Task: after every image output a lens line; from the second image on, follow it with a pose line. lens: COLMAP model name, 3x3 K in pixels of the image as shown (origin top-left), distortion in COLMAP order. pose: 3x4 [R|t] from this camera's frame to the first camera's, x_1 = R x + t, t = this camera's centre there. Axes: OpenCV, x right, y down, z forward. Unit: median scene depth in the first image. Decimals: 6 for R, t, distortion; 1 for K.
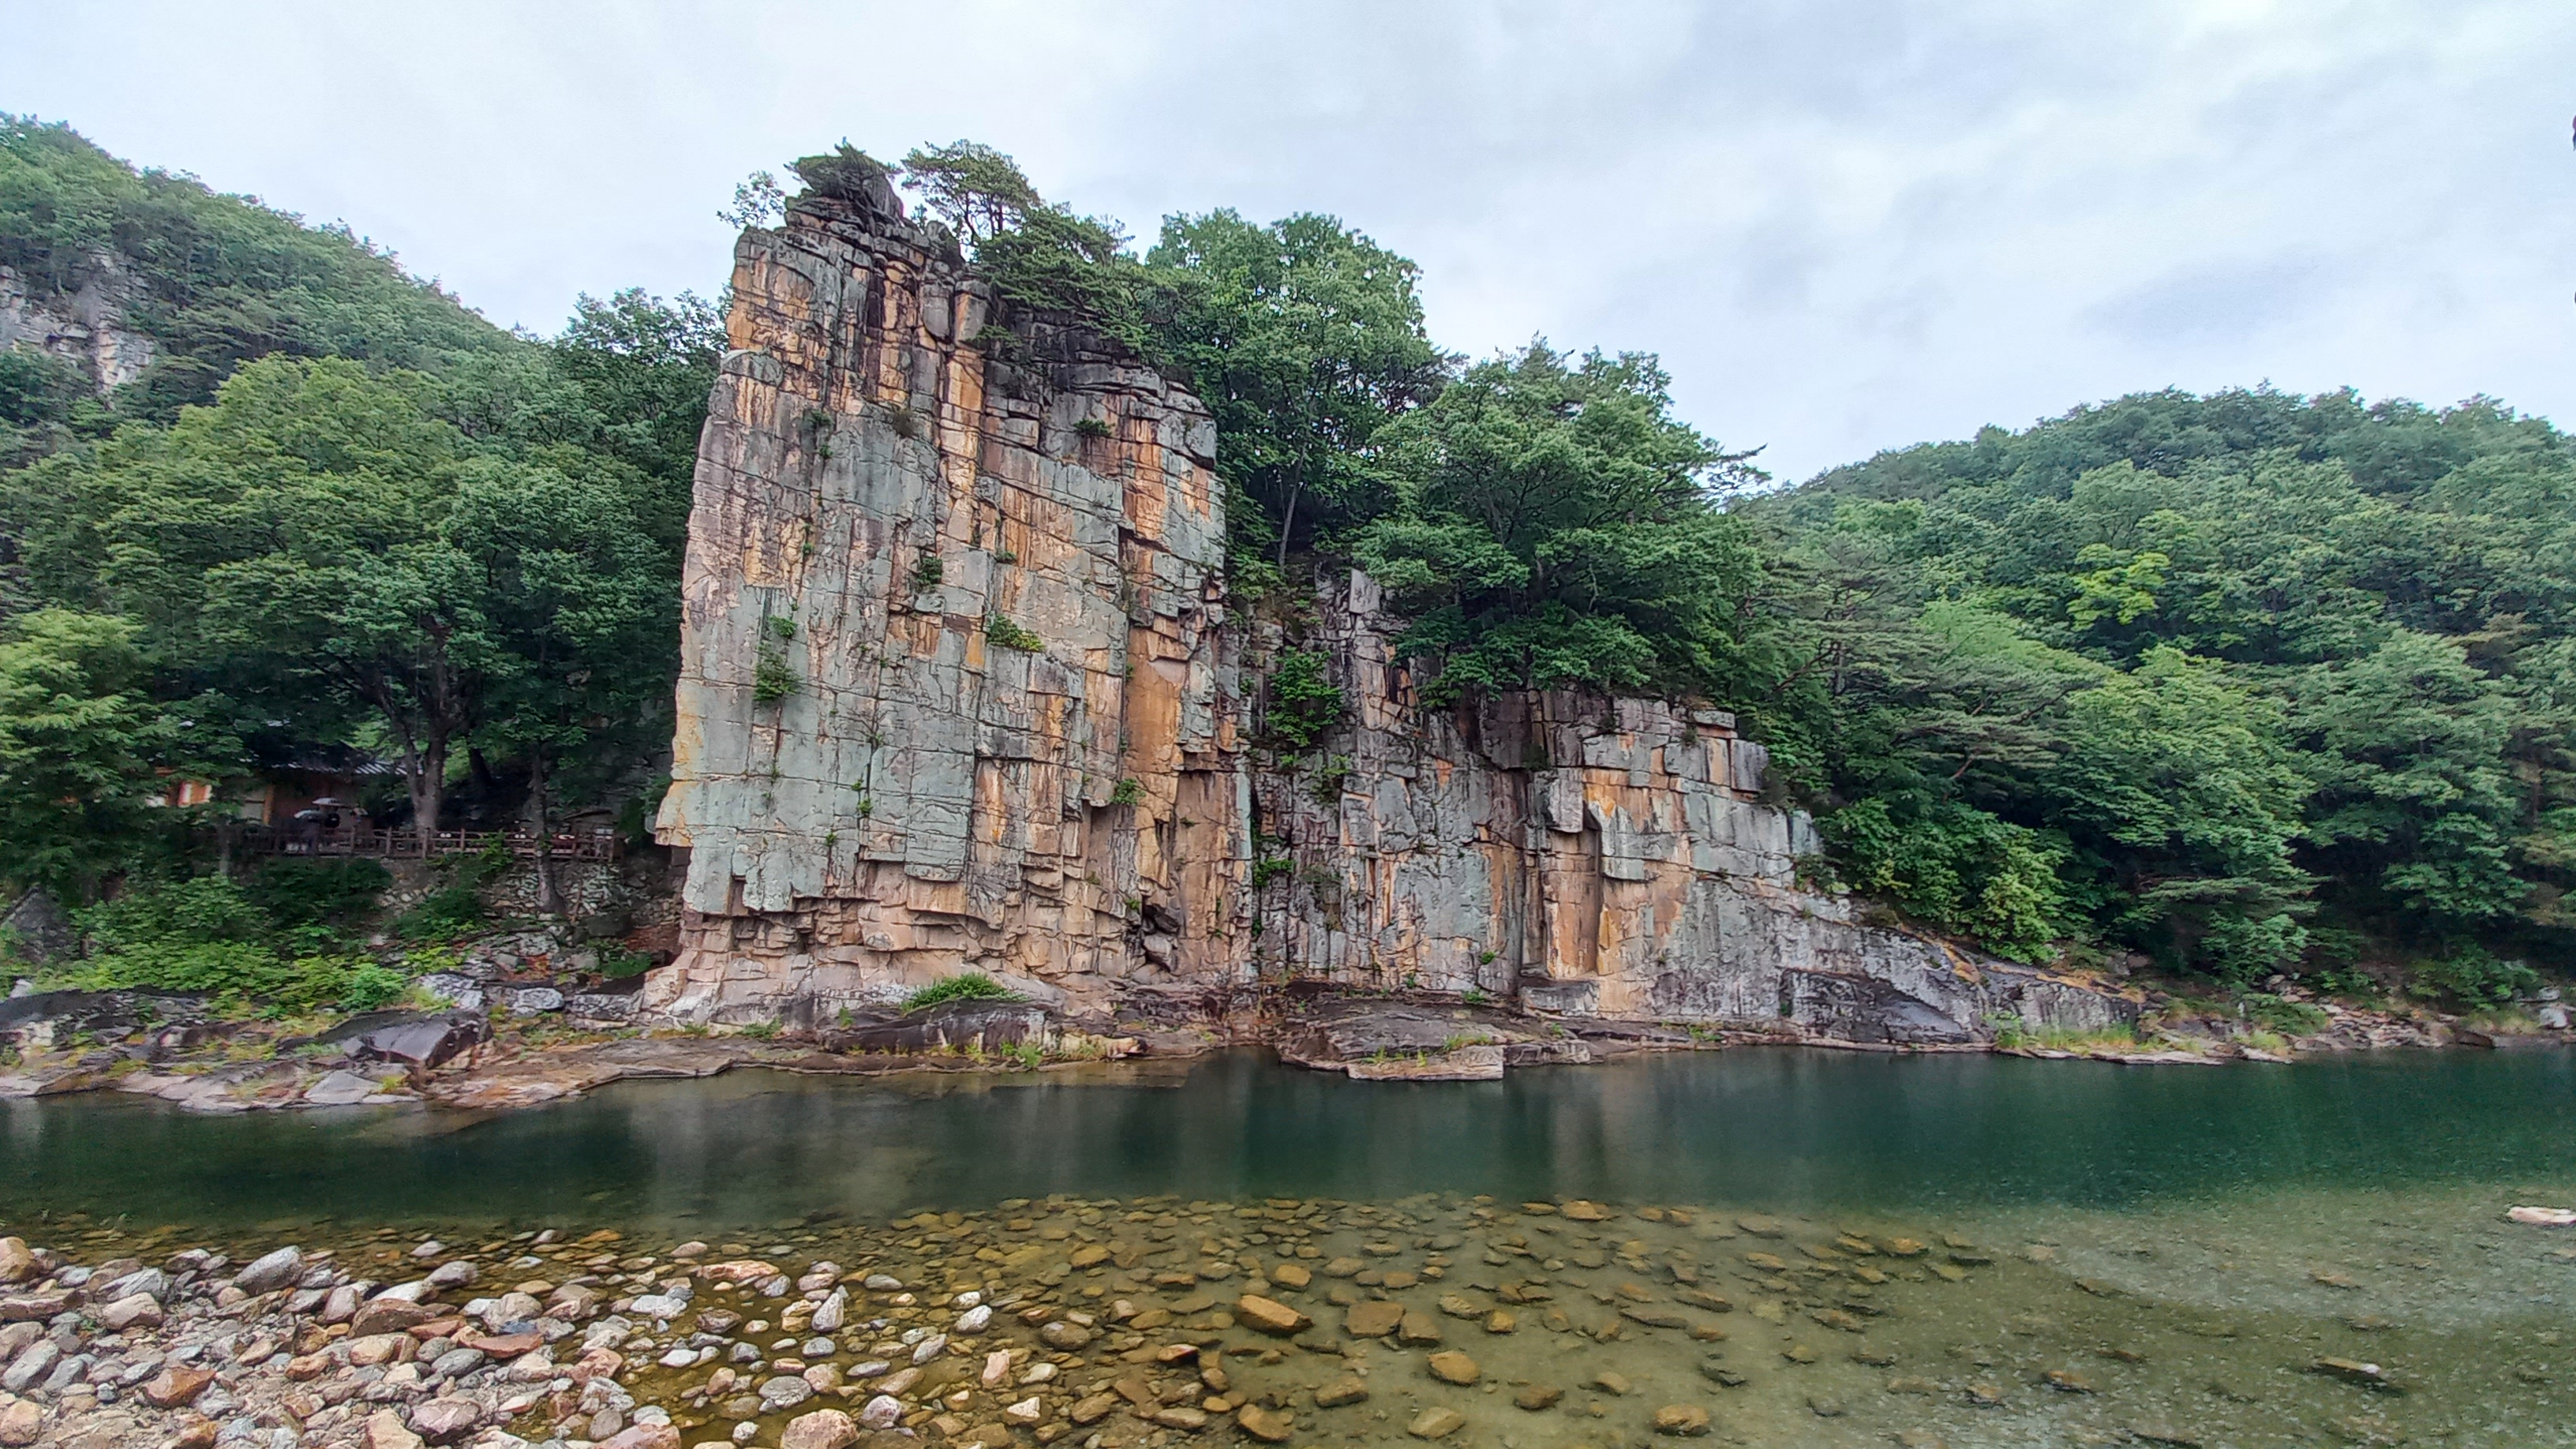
lens RADIAL K [[1055.9, 0, 1301.4], [0, 1055.9, 716.7], [0, 0, 1]] dist [-0.003503, -0.000305]
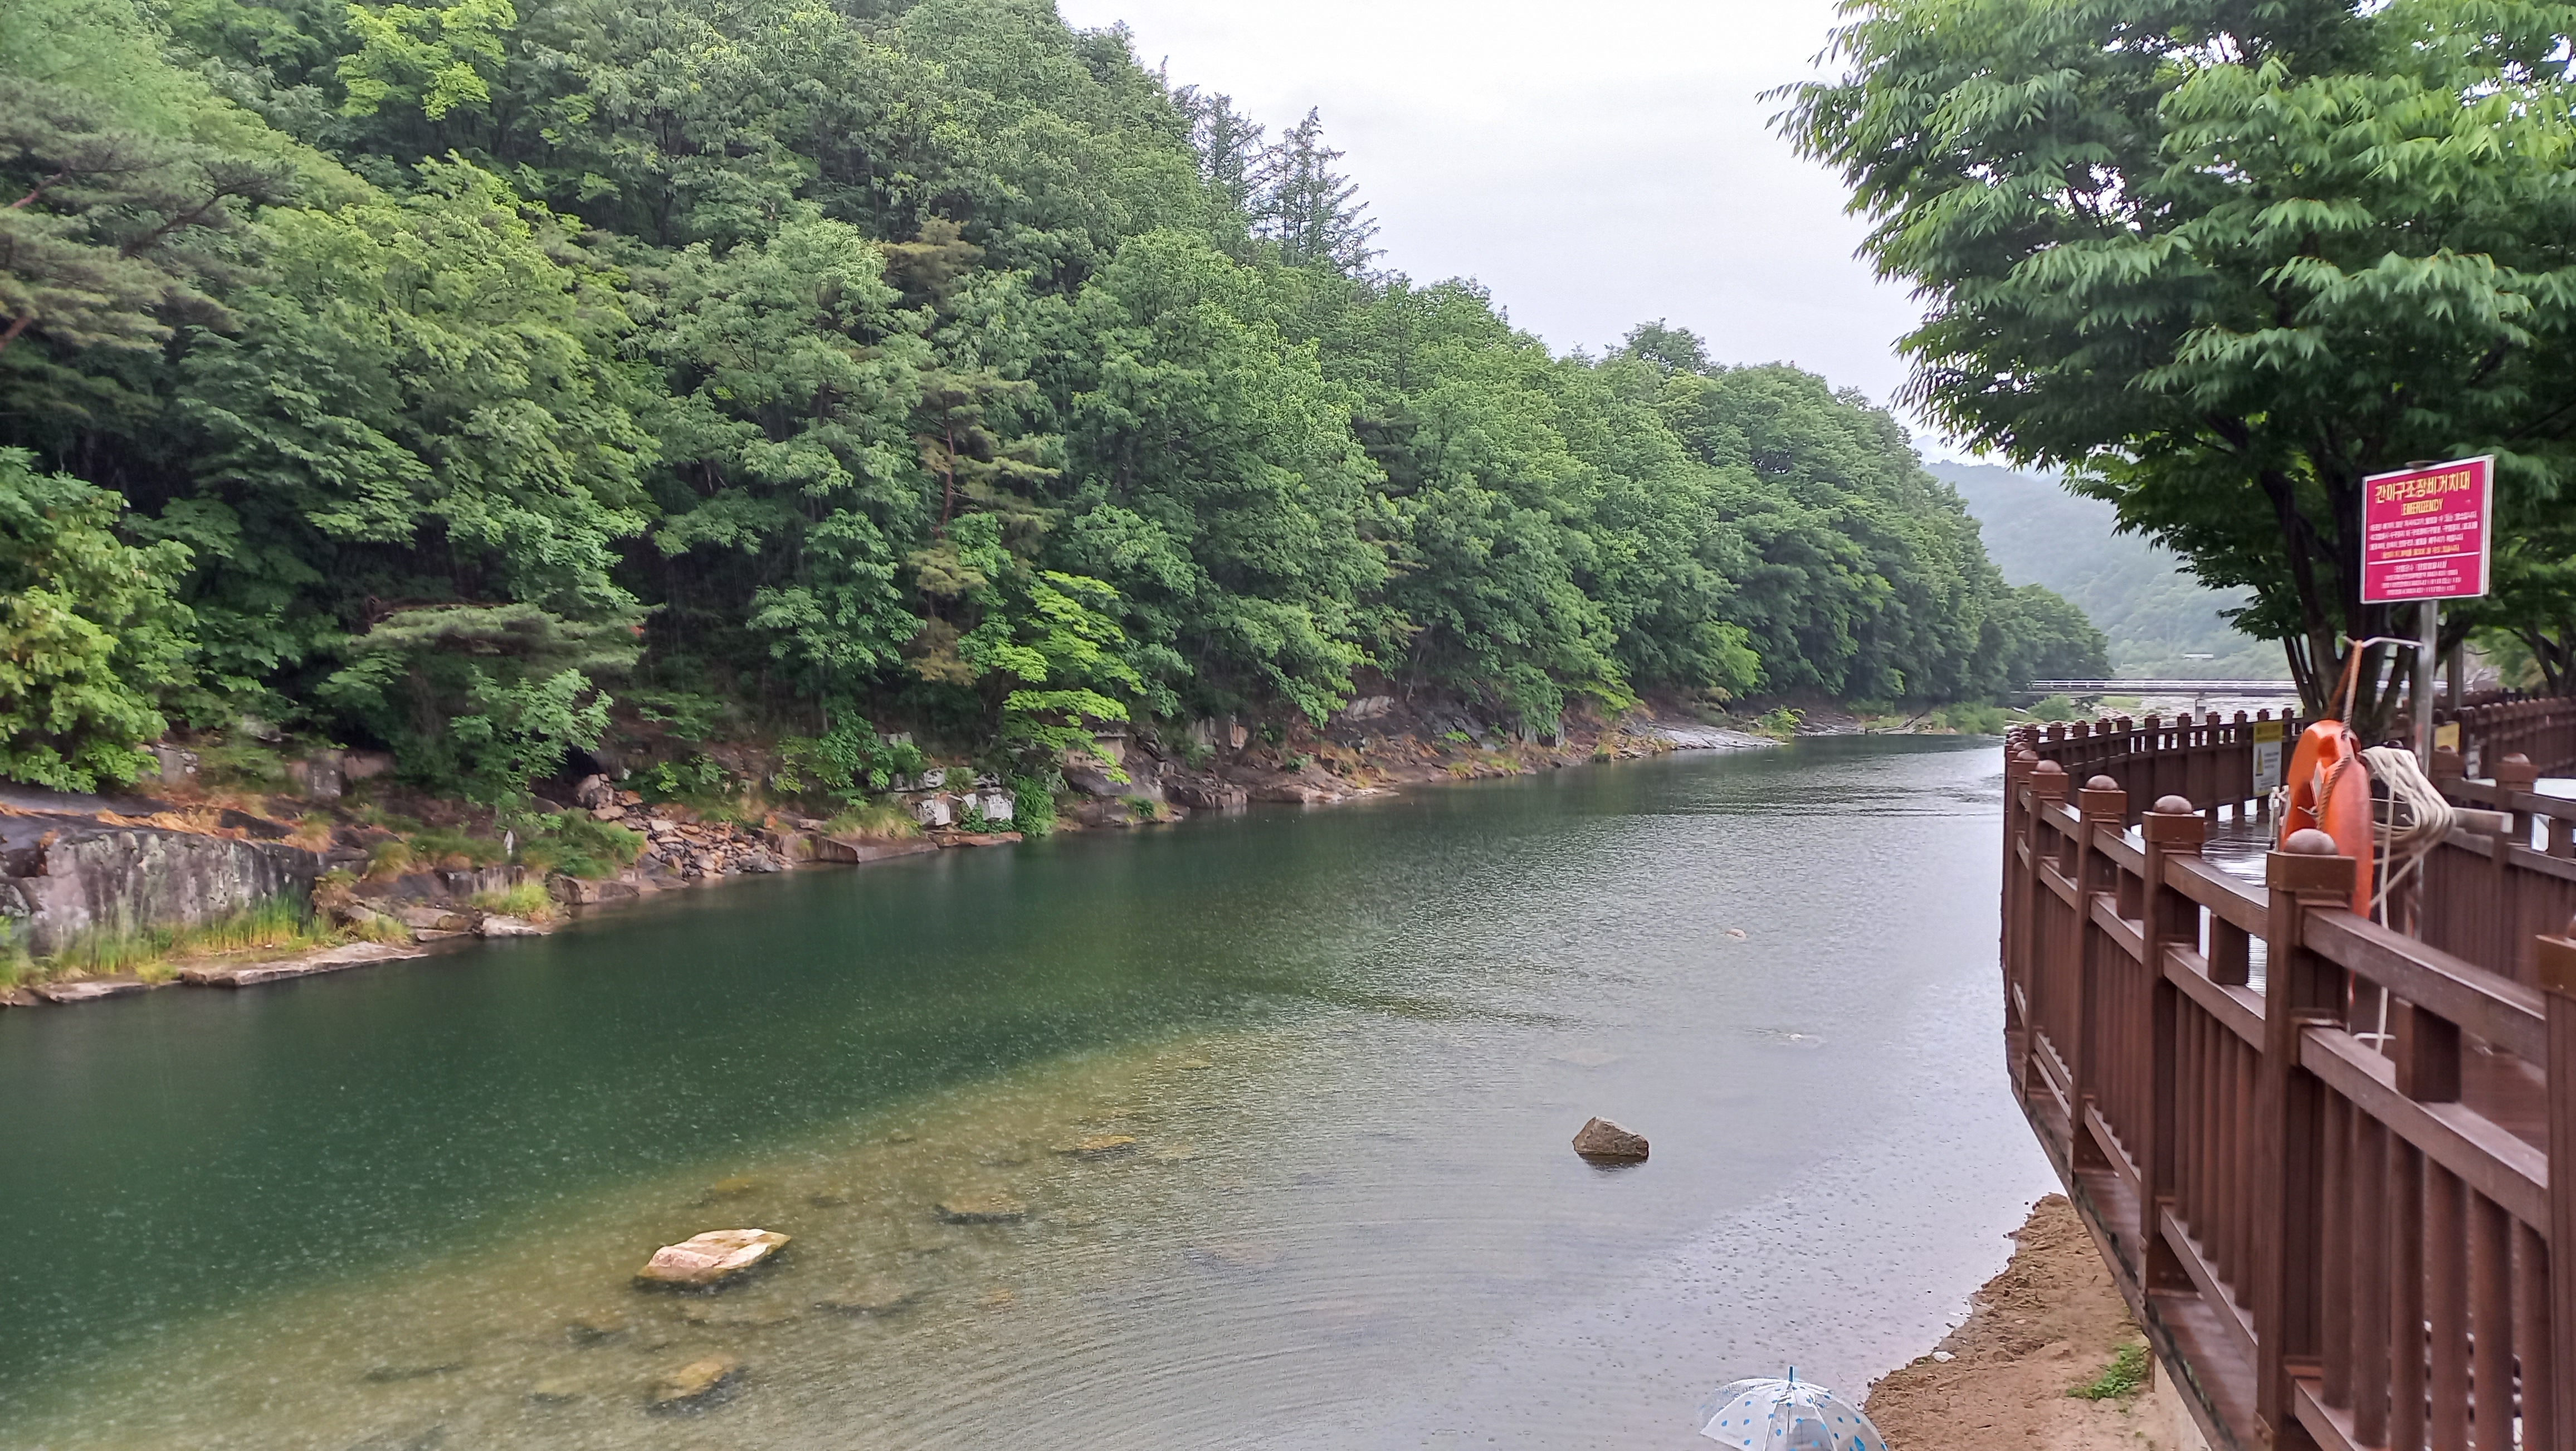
lens RADIAL K [[1838.4, 0, 1288.5], [0, 1838.4, 738.4], [0, 0, 1]] dist [0.121795, -0.226763]
pose [[0.538346, -0.053136, 0.841047, 0.283045], [-0.120128, 0.982980, 0.138996, 0.038787], [-0.834118, -0.175862, 0.522800, 0.156122]]
